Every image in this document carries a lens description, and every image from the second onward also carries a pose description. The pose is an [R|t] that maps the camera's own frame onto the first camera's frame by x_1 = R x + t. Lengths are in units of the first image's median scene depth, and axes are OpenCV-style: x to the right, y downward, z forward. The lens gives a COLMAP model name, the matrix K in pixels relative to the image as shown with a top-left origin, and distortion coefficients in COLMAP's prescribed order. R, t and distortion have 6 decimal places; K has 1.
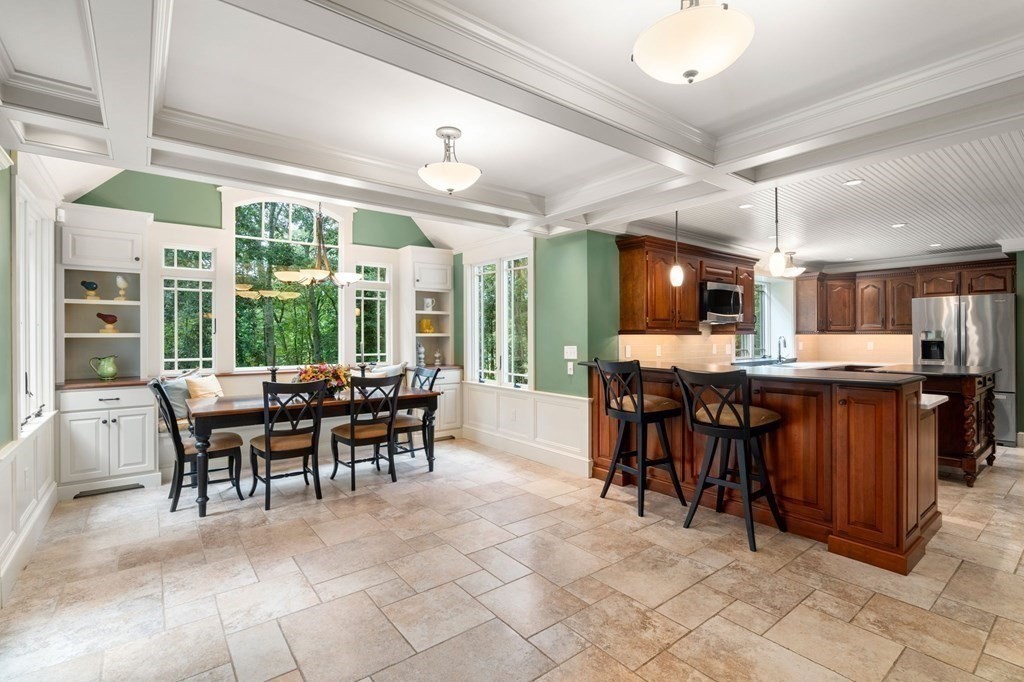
lens RADIAL K [[473.1, 0, 517.2], [0, 473.1, 337.0], [0, 0, 1]] dist [-0.004864, 0.000838]
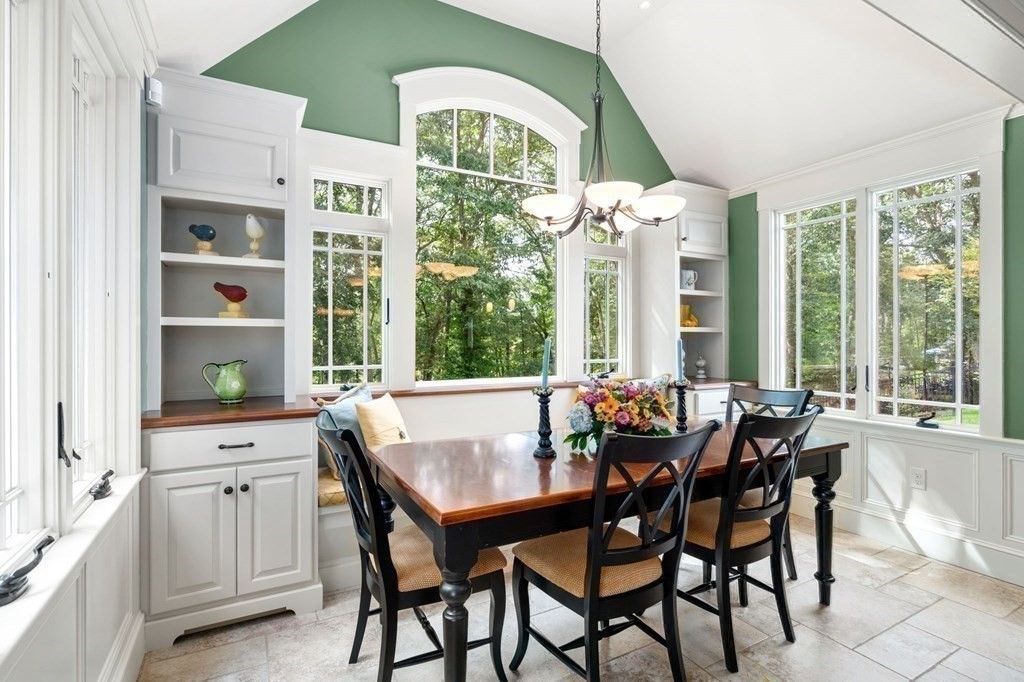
lens RADIAL K [[473.1, 0, 505.0], [0, 473.1, 342.2], [0, 0, 1]] dist [-0.004864, 0.000838]
pose [[0.987637, 0.003688, -0.156713, -0.464607], [-0.003857, 0.999992, -0.000776, 0.018201], [0.156709, 0.001371, 0.987644, 0.503791]]
